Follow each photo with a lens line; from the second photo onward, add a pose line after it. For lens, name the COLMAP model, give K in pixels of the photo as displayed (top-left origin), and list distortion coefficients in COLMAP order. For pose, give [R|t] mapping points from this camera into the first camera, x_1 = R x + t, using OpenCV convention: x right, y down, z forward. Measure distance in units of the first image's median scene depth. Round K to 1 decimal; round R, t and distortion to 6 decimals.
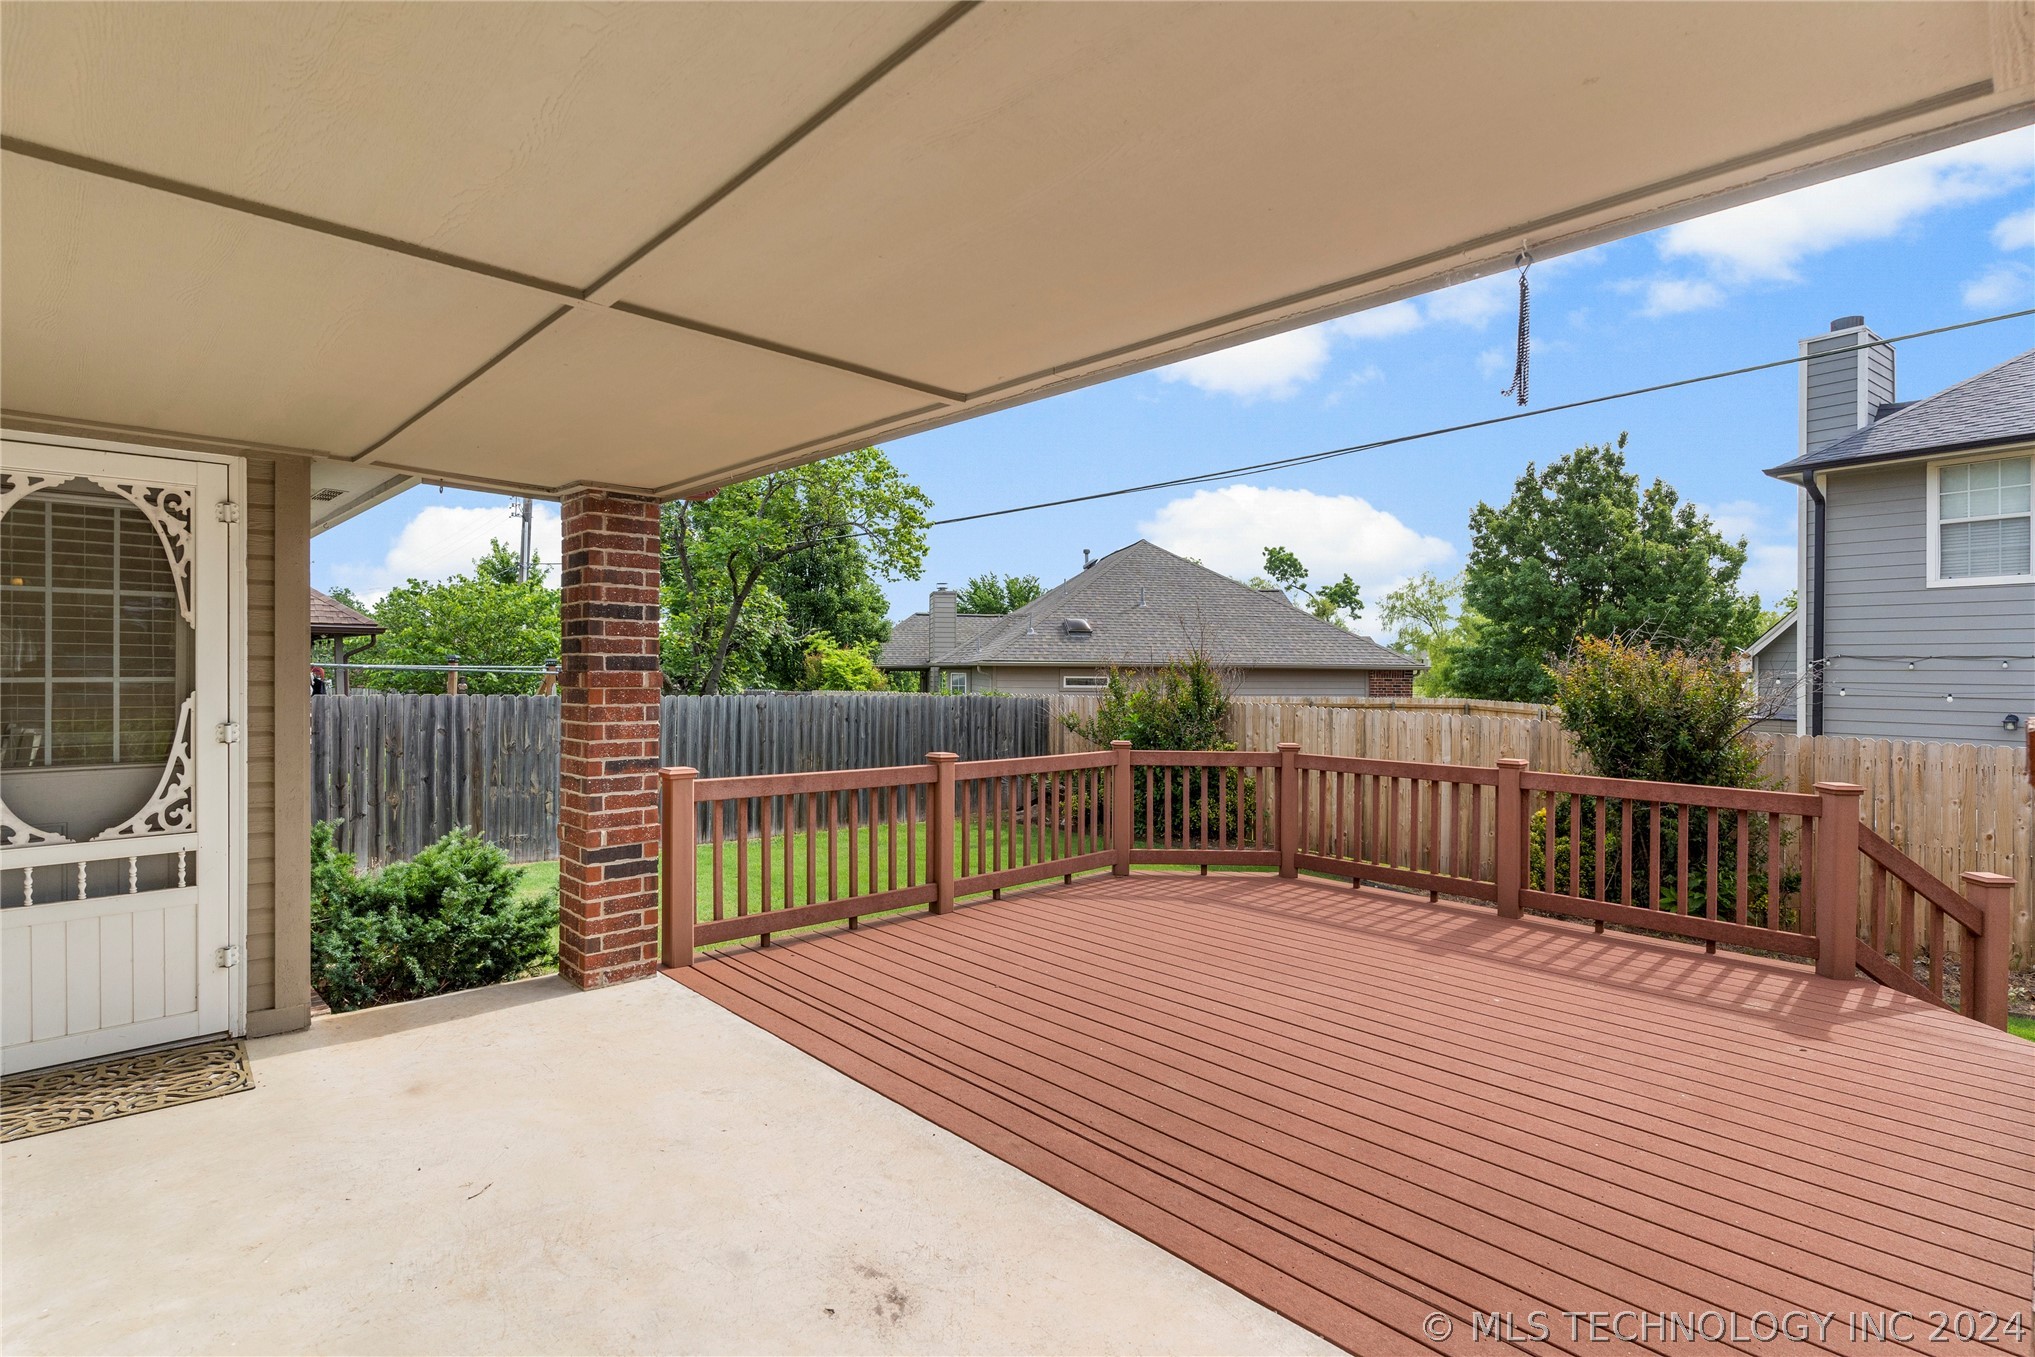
lens RADIAL K [[971.7, 0, 1012.0], [0, 971.7, 674.0], [0, 0, 1]] dist [0.001969, 0.001014]
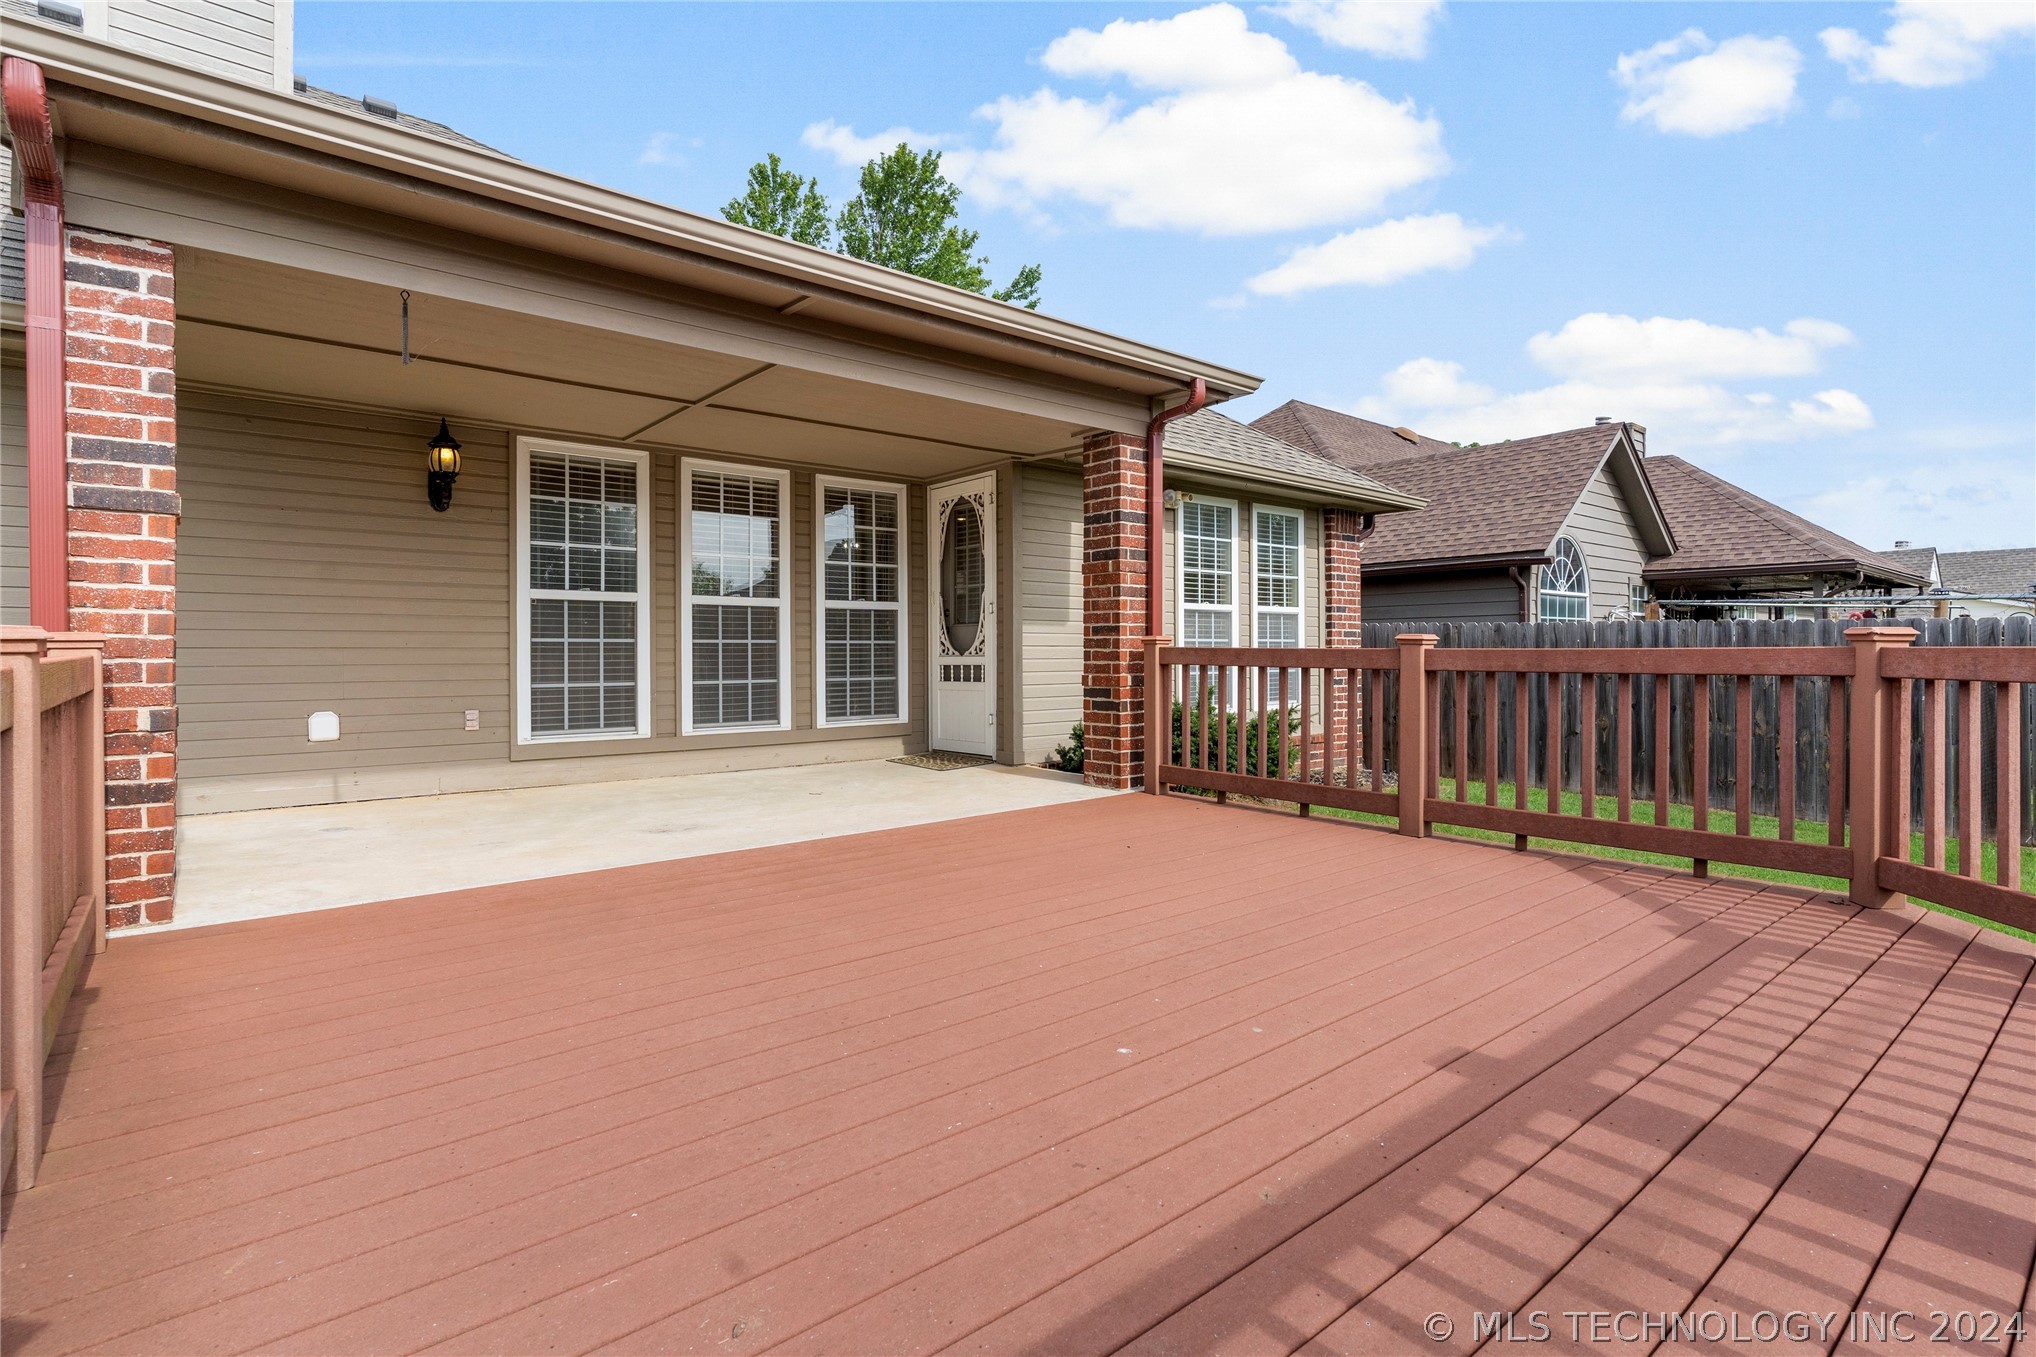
lens RADIAL K [[966.0, 0, 1015.6], [0, 966.0, 649.3], [0, 0, 1]] dist [0.002303, 0.000357]
pose [[-0.058830, -0.008281, -0.998234, 0.961768], [0.000175, 0.999965, -0.008306, 0.131296], [0.998268, -0.000664, -0.058827, 0.944472]]
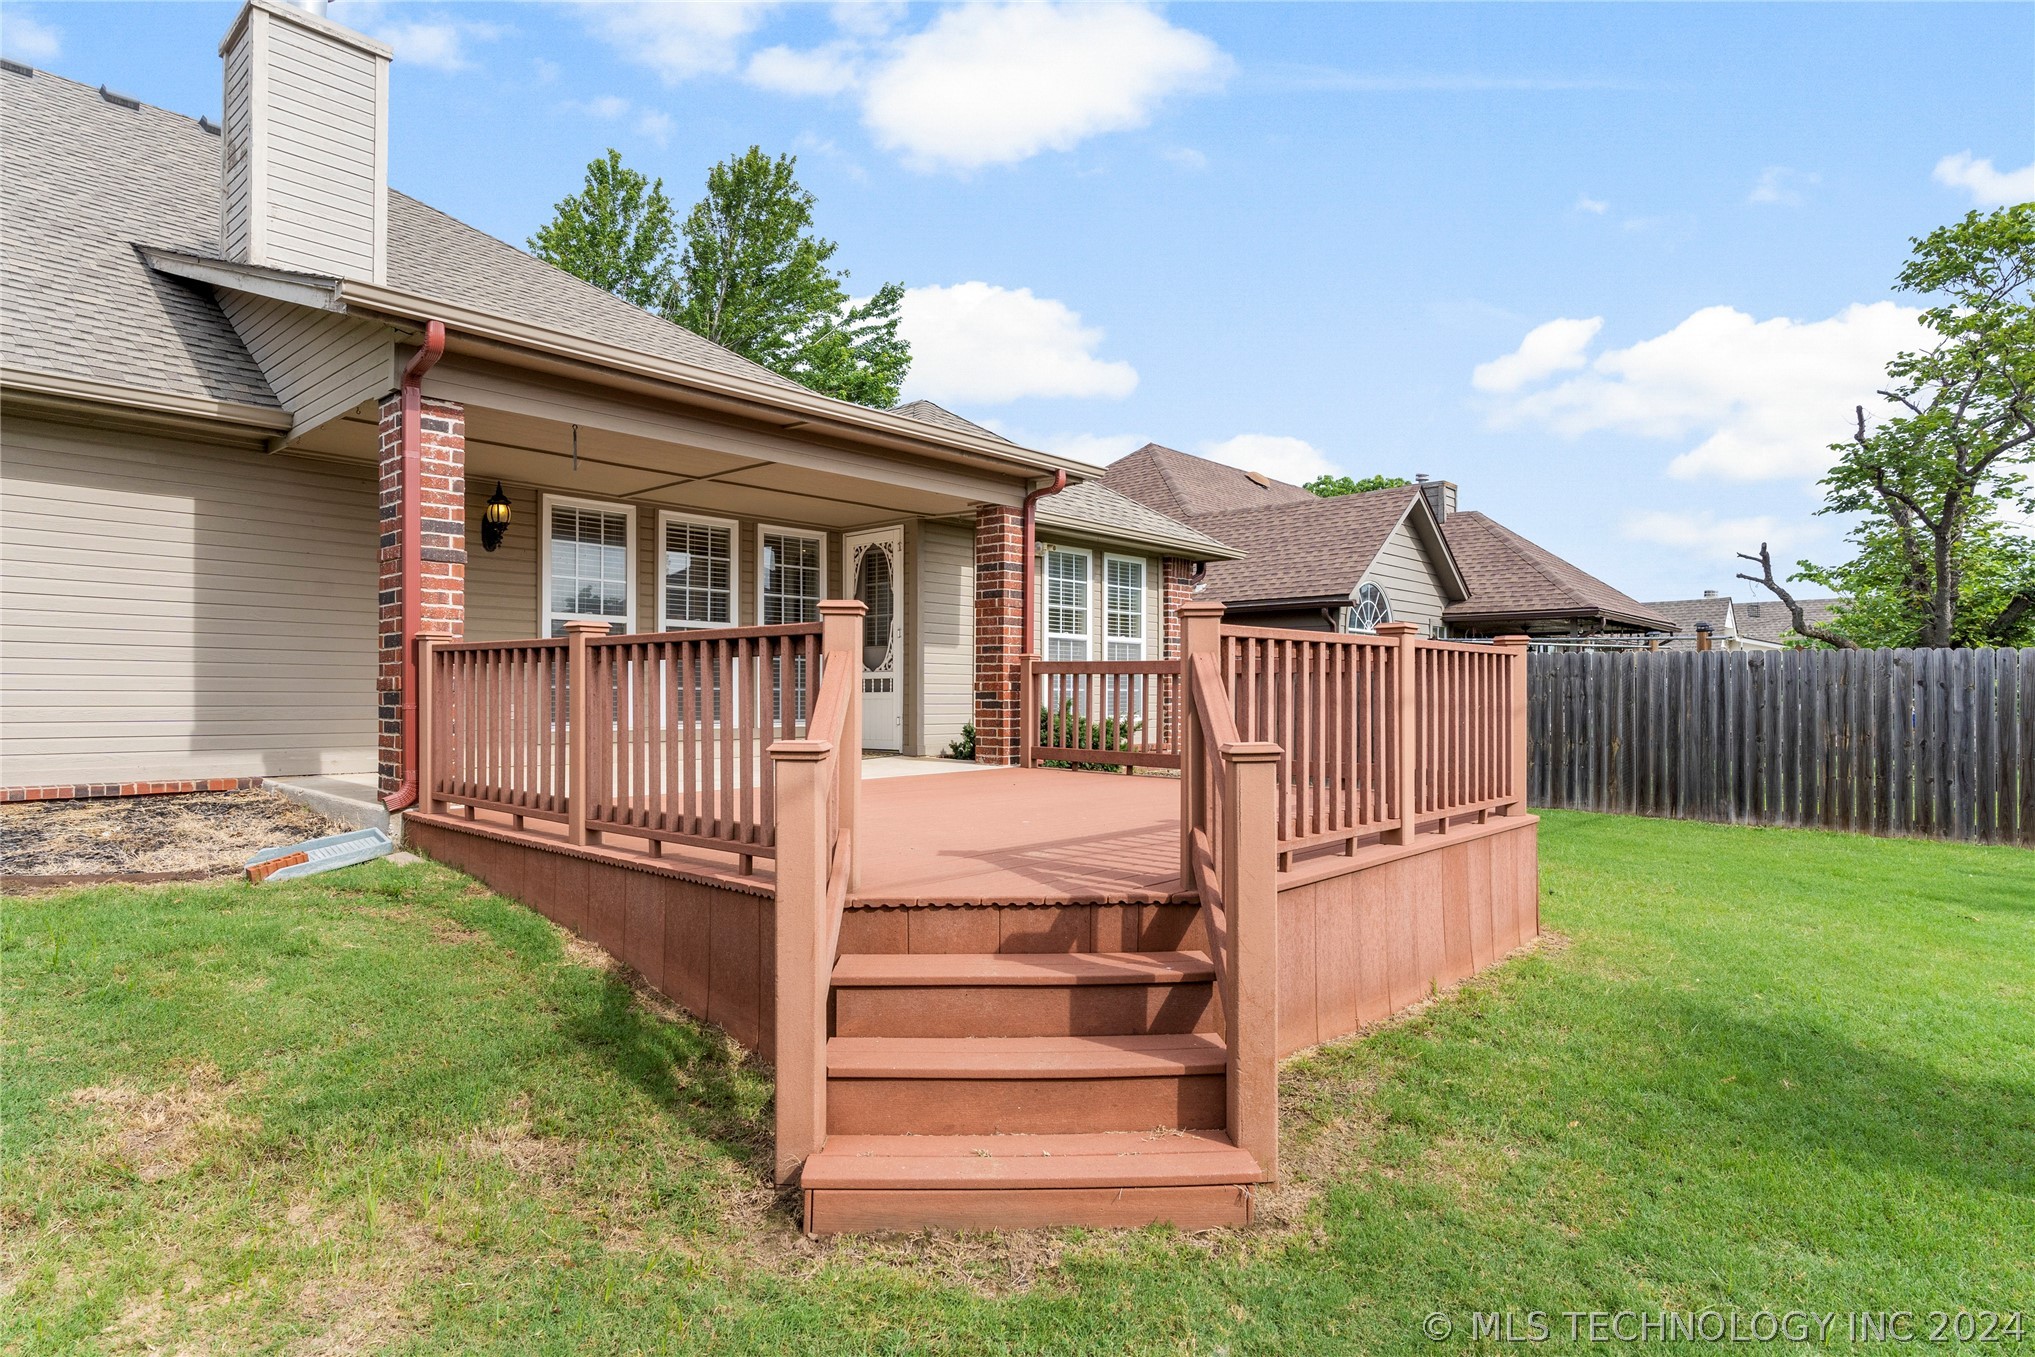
lens RADIAL K [[1105.8, 0, 1017.5], [0, 1105.8, 678.5], [0, 0, 1]] dist [-0.002668, -0.000044]
pose [[0.088928, -0.021290, -0.995810, 1.702296], [-0.005319, 0.999747, -0.021849, 0.194320], [0.996024, 0.007240, 0.088793, 0.851652]]
